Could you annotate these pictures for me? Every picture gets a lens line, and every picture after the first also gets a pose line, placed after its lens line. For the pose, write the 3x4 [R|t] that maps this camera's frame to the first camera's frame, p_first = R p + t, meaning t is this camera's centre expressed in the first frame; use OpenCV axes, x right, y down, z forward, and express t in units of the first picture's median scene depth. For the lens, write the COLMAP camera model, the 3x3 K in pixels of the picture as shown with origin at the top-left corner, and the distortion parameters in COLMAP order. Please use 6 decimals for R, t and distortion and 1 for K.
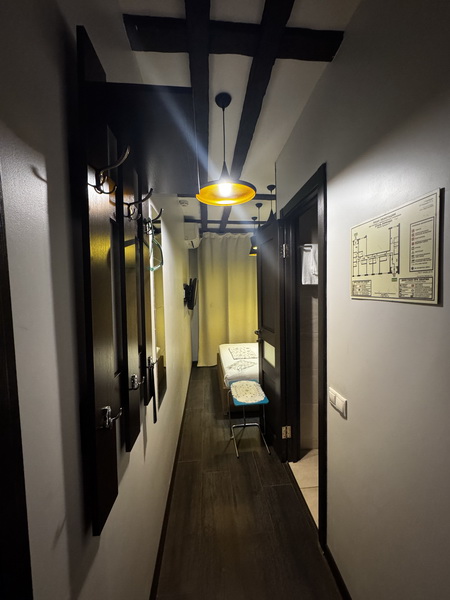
lens RADIAL K [[239.6, 0, 225.6], [0, 239.6, 298.8], [0, 0, 1]] dist [0.004032, -0.000753]
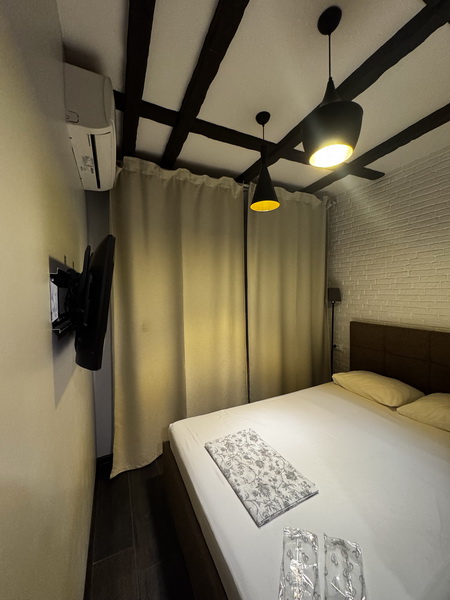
lens RADIAL K [[239.6, 0, 227.4], [0, 239.6, 299.6], [0, 0, 1]] dist [0.004032, -0.000753]
pose [[0.937231, -0.009628, 0.348575, -0.072203], [0.016810, 0.999704, -0.017586, -0.012401], [-0.348303, 0.022341, 0.937116, 0.538922]]
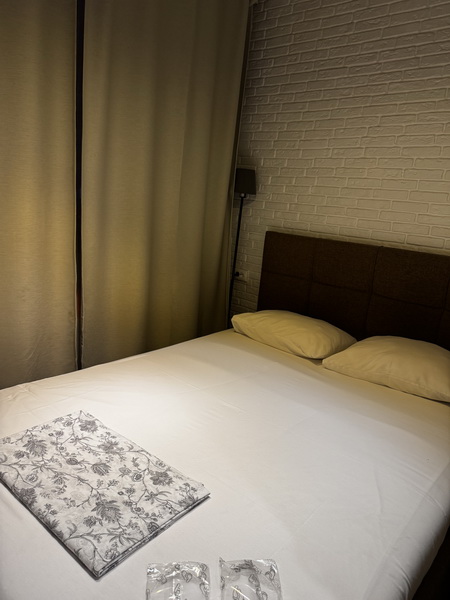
lens RADIAL K [[423.4, 0, 226.7], [0, 423.4, 300.5], [0, 0, 1]] dist [0.036132, -0.036266]
pose [[0.717835, -0.076801, 0.691965, -0.055606], [-0.070394, 0.980797, 0.181884, 0.023035], [-0.692646, -0.179273, 0.698644, 0.579116]]
